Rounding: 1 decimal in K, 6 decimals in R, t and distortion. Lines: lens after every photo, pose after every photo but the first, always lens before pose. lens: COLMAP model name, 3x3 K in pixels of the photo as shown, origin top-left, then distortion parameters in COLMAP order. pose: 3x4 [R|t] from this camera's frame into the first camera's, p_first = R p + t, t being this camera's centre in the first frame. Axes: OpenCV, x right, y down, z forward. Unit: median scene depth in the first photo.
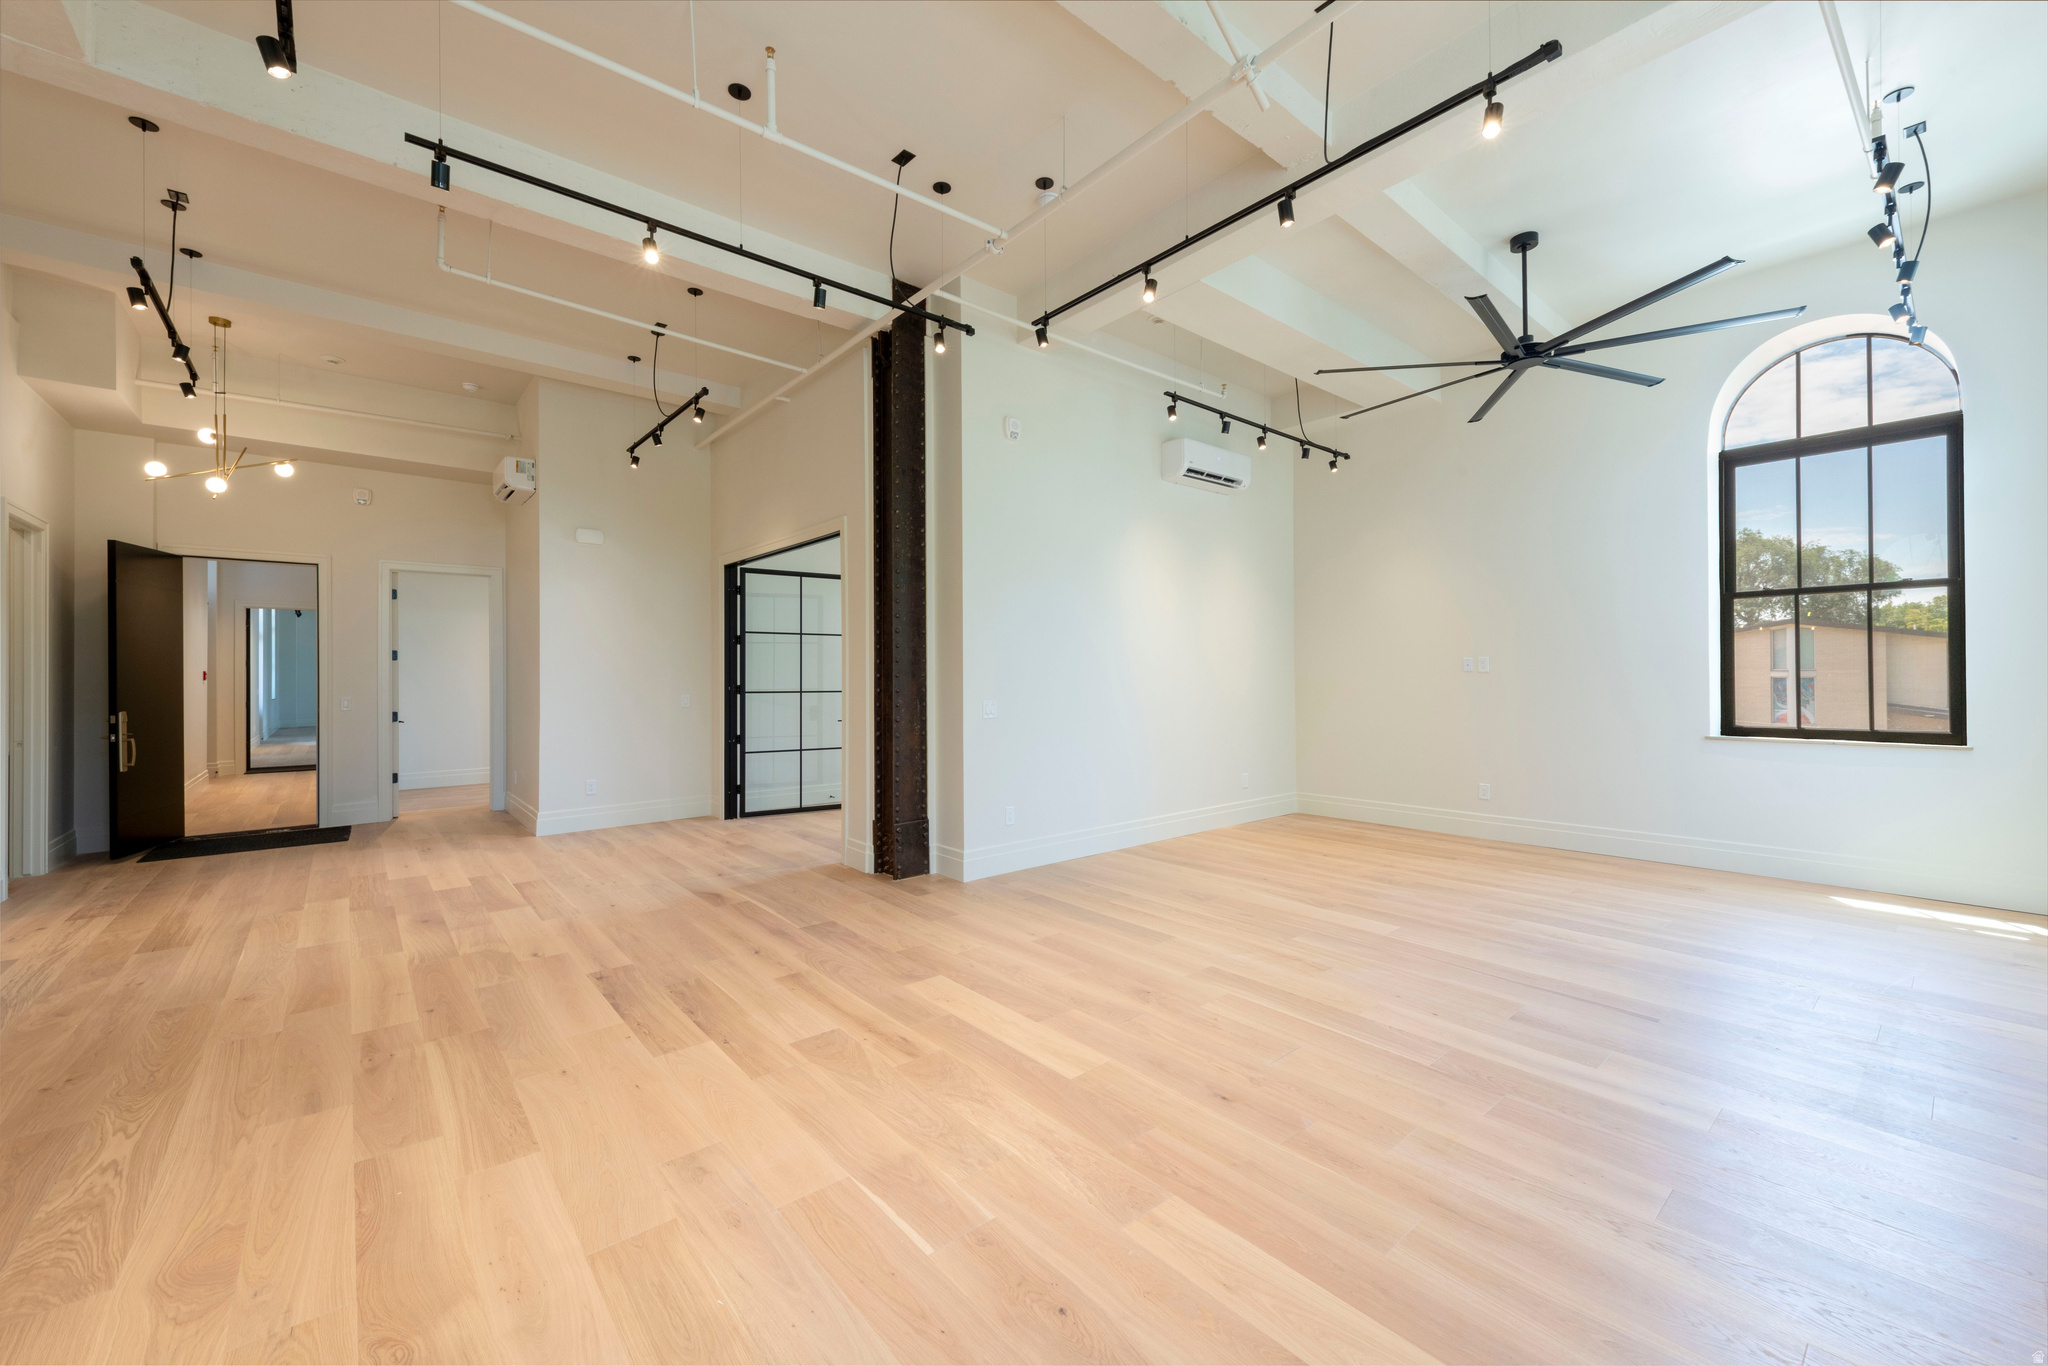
lens RADIAL K [[799.6, 0, 1029.5], [0, 799.6, 675.3], [0, 0, 1]] dist [0.014738, -0.003674]
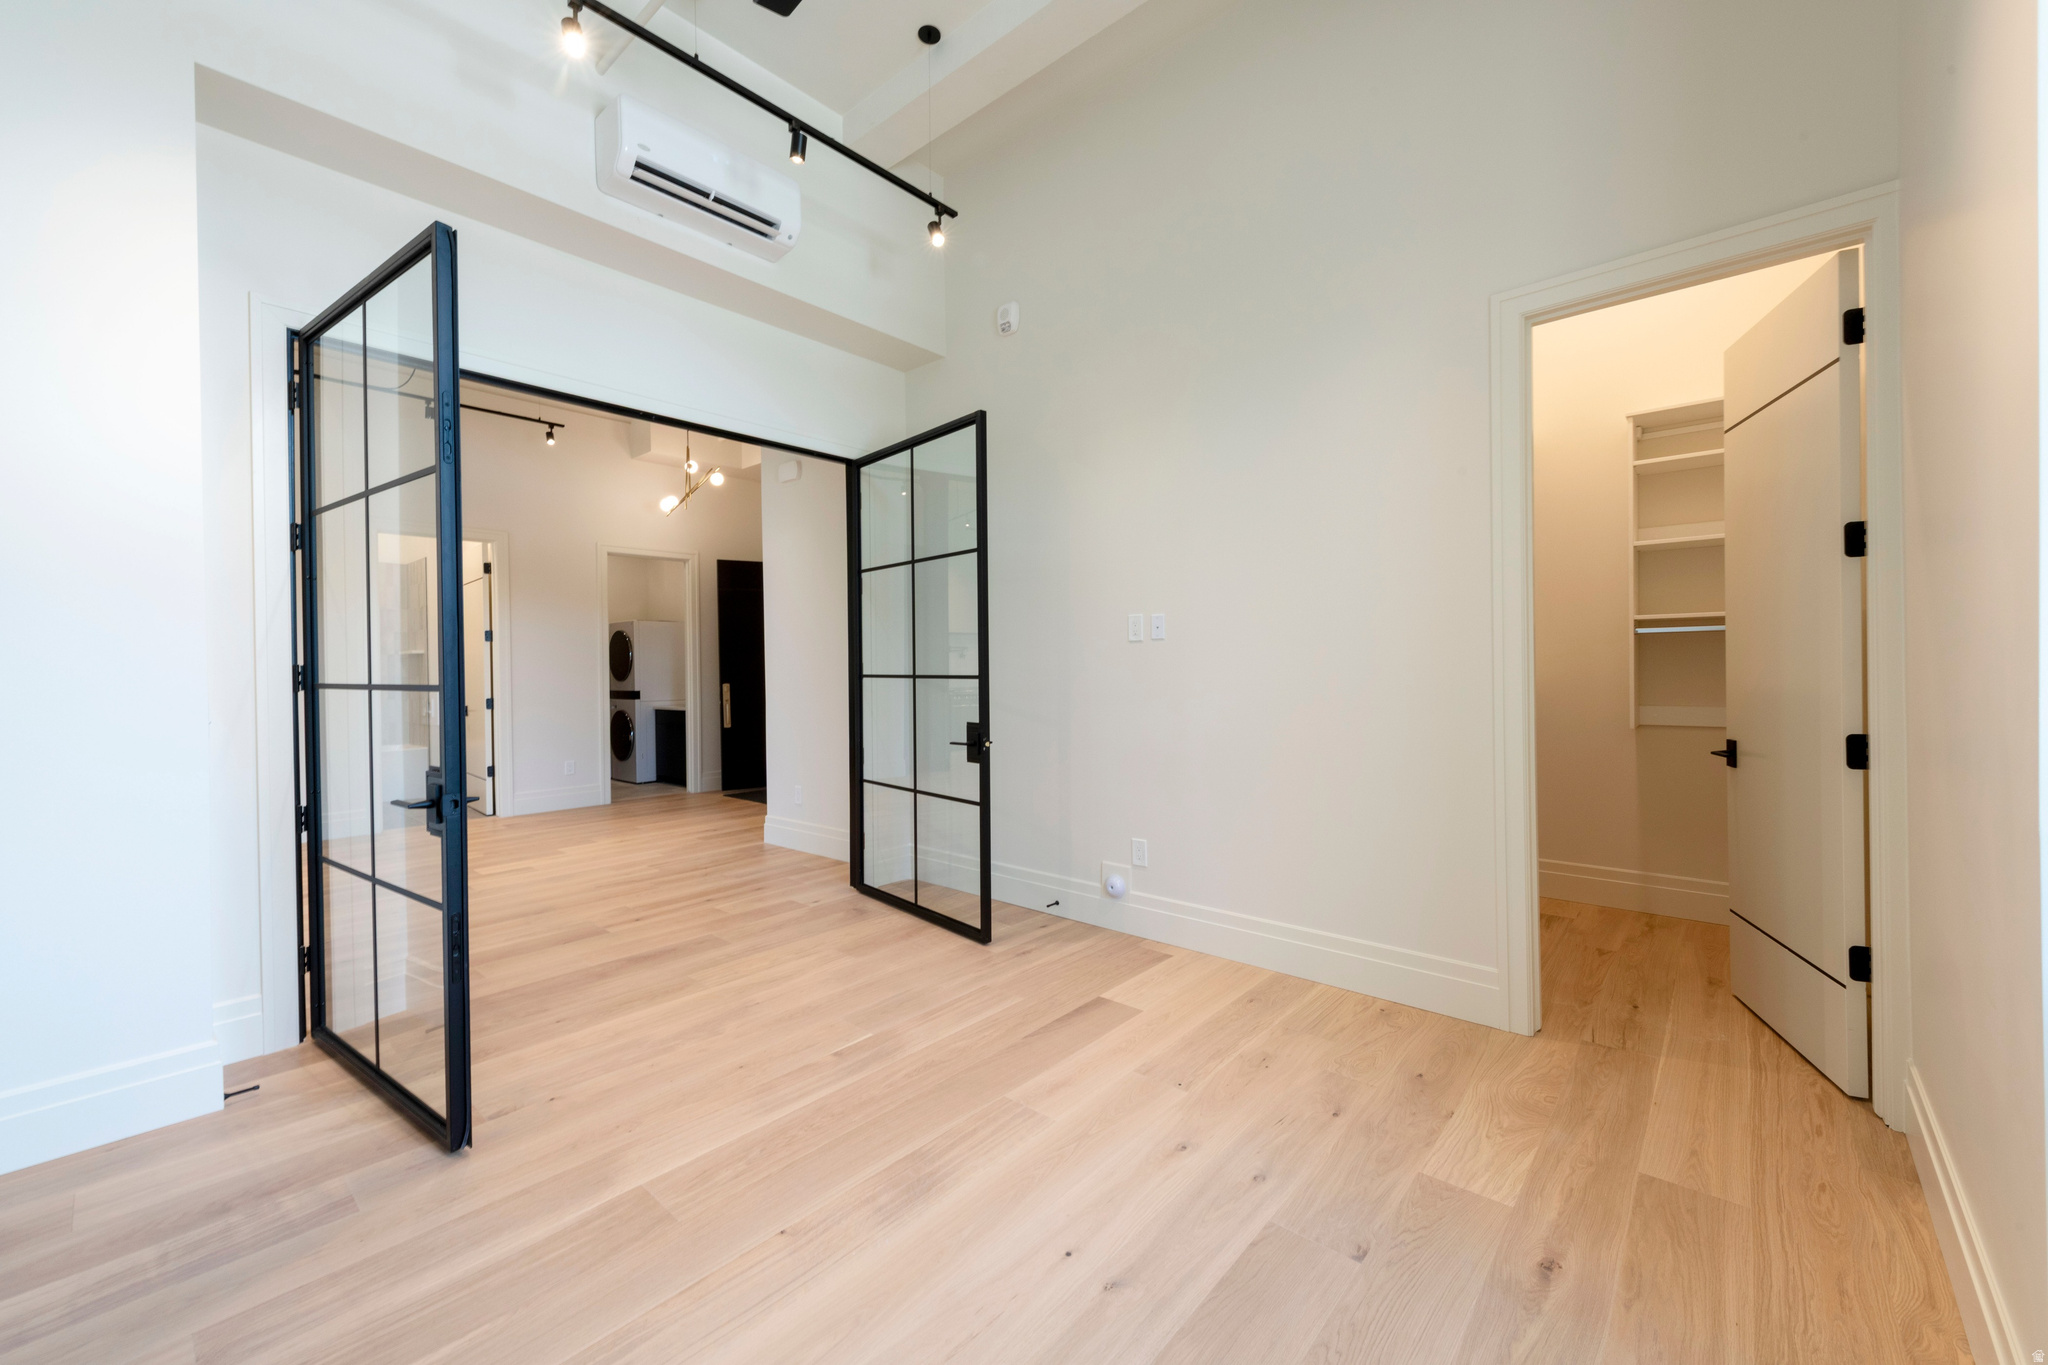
lens RADIAL K [[799.6, 0, 1029.0], [0, 799.6, 677.3], [0, 0, 1]] dist [0.014738, -0.003674]
pose [[0.154775, 0.013909, -0.987852, 0.390551], [0.013269, 0.999781, 0.016156, 0.024367], [0.987861, -0.015608, 0.154557, 1.714550]]
